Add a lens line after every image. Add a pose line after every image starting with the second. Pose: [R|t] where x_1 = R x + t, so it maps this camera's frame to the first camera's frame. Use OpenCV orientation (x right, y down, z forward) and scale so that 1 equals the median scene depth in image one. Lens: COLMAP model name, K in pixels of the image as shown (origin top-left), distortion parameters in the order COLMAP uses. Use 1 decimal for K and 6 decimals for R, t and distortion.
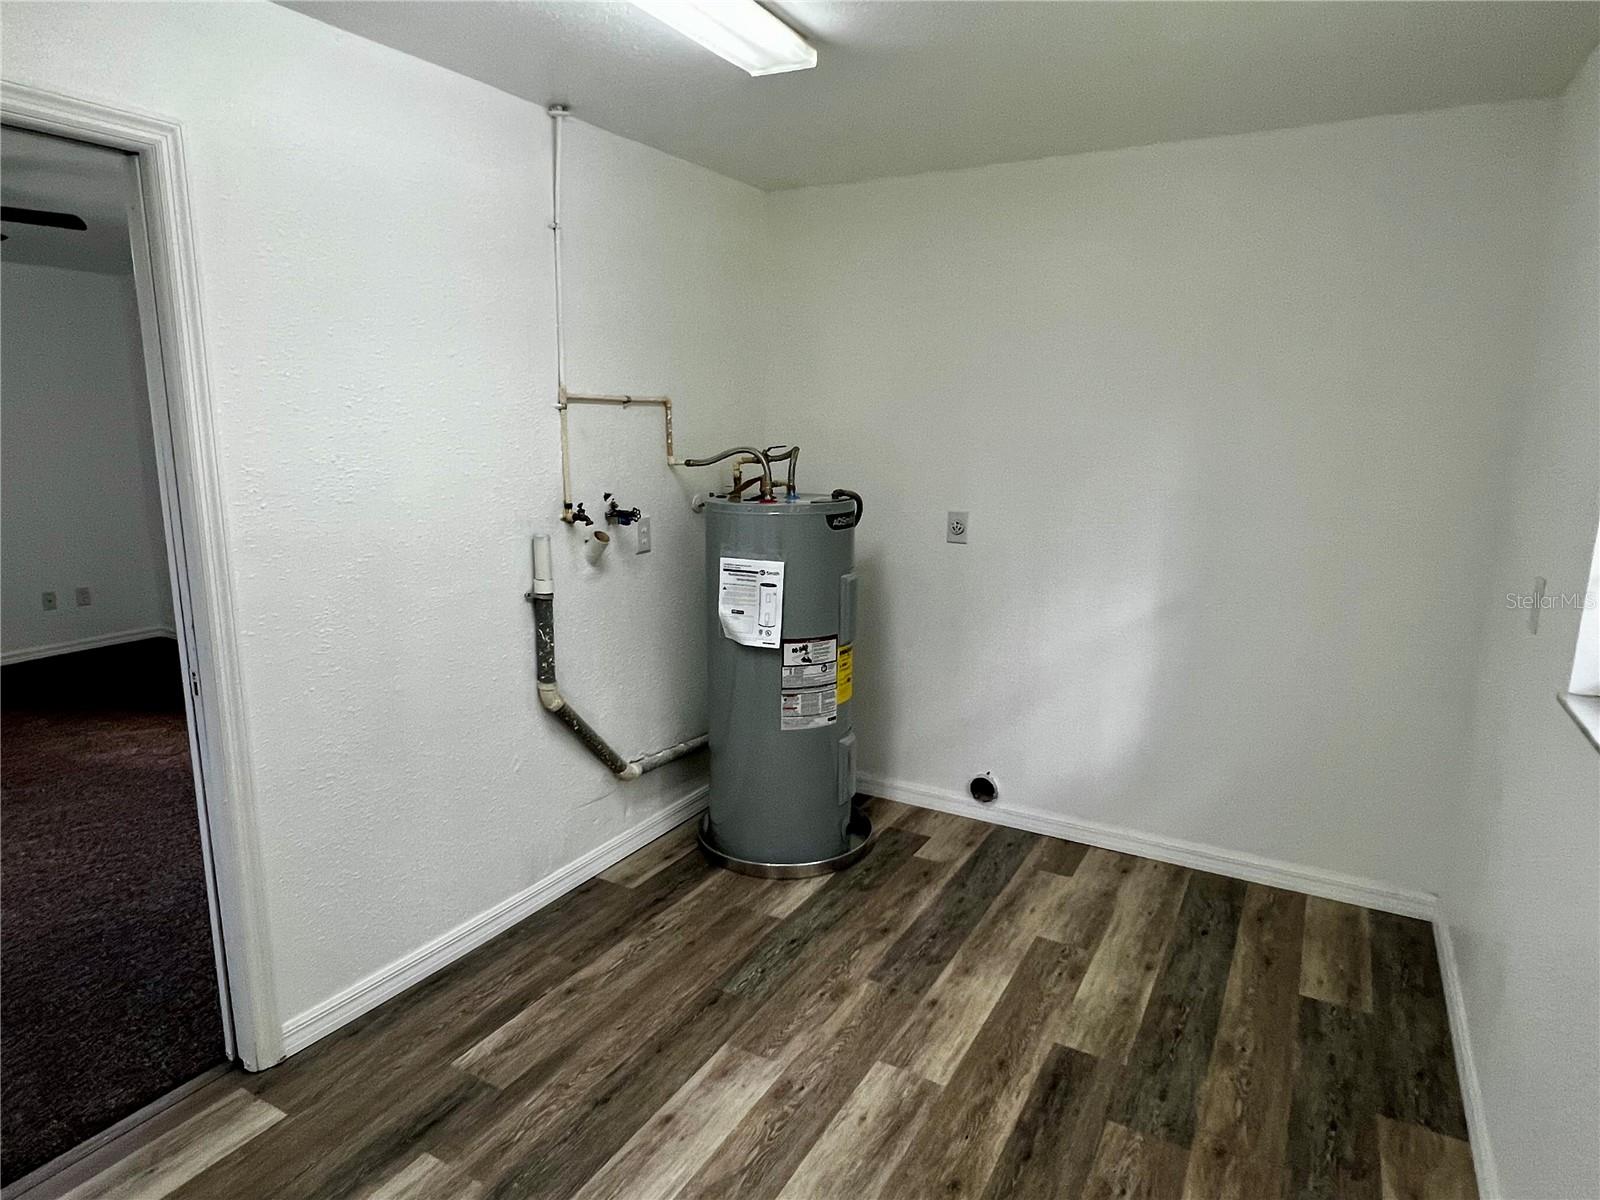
lens RADIAL K [[948.1, 0, 800.9], [0, 948.1, 605.5], [0, 0, 1]] dist [-0.002658, 0.000732]
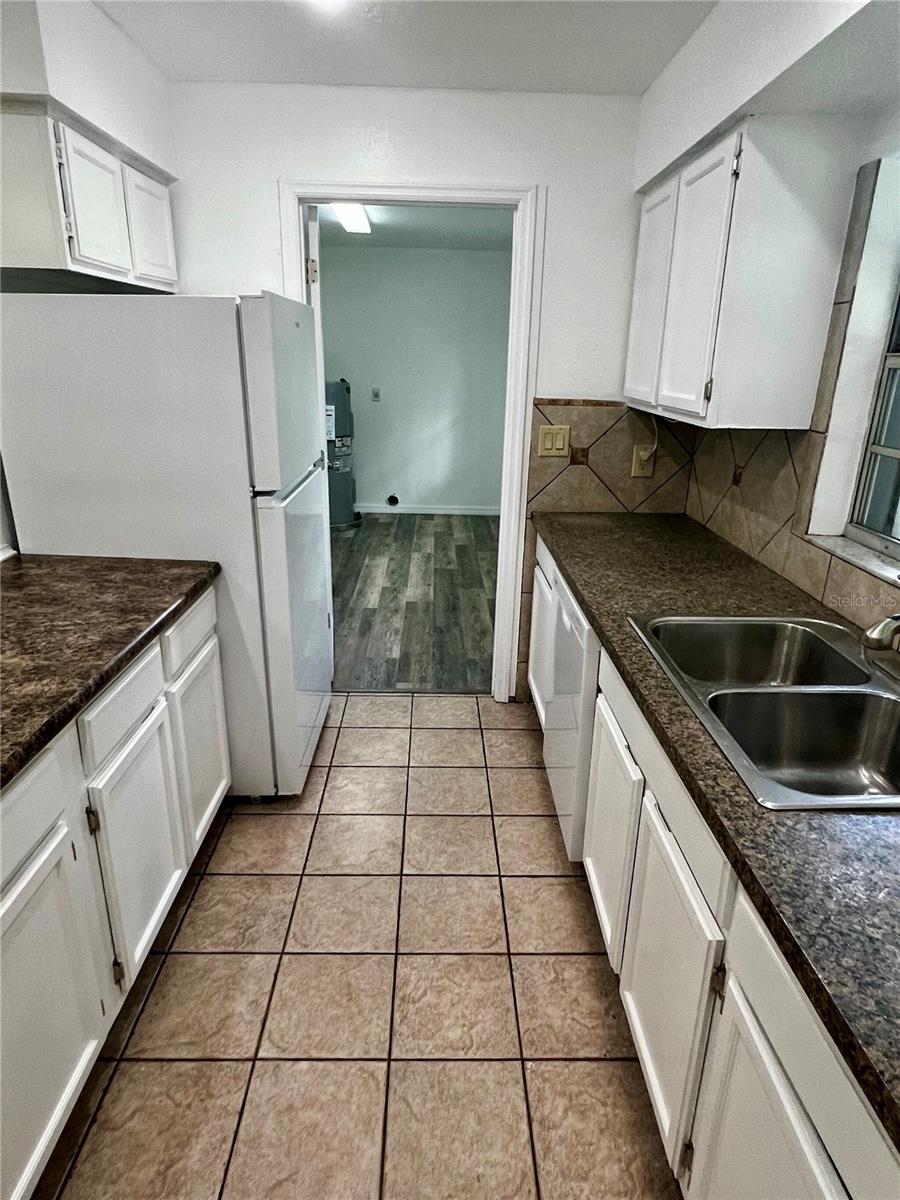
lens RADIAL K [[711.1, 0, 451.7], [0, 711.1, 608.5], [0, 0, 1]] dist [-0.002658, 0.000732]
pose [[0.865183, -0.162036, 0.474556, -1.007308], [0.083339, 0.979656, 0.182561, 0.227044], [-0.494483, -0.118400, 0.861085, -1.232612]]
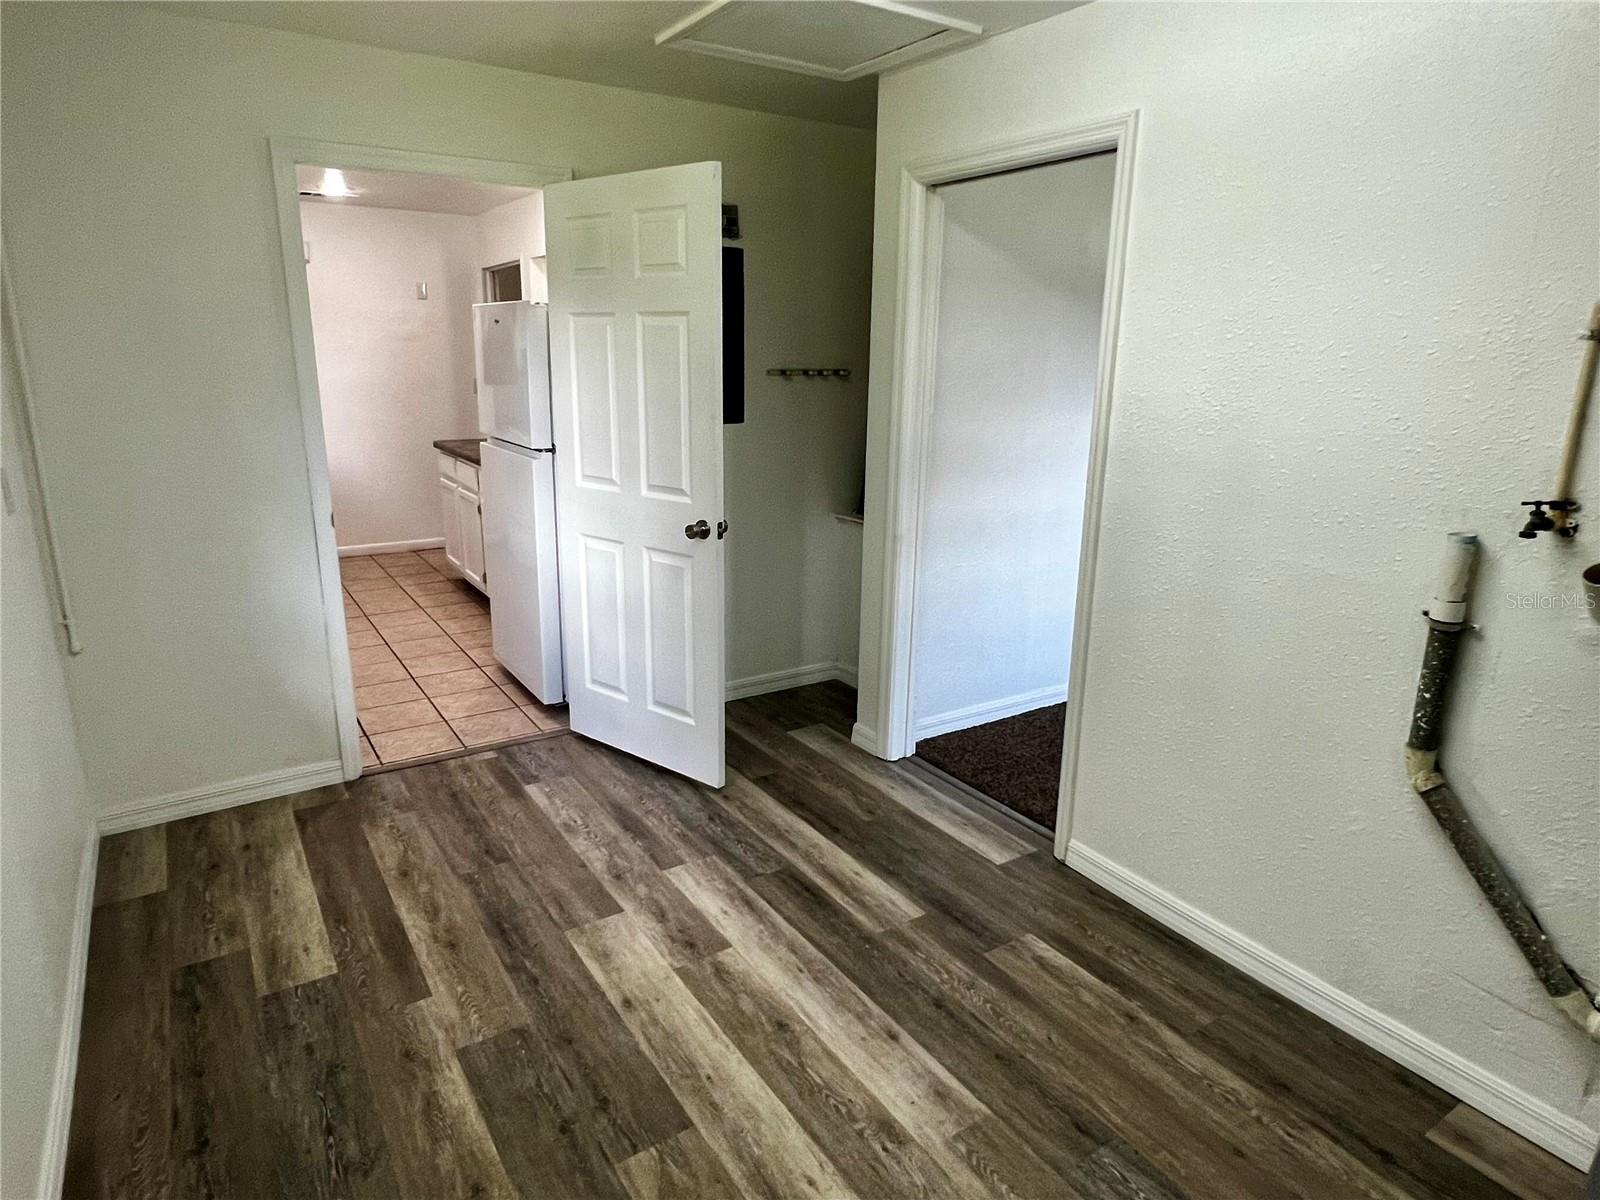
lens RADIAL K [[948.1, 0, 817.0], [0, 948.1, 595.8], [0, 0, 1]] dist [-0.002658, 0.000732]
pose [[-0.454384, 0.211670, -0.865293, 0.626120], [-0.190889, 0.925659, 0.326677, -0.206590], [0.870113, 0.313611, -0.380199, 1.055974]]
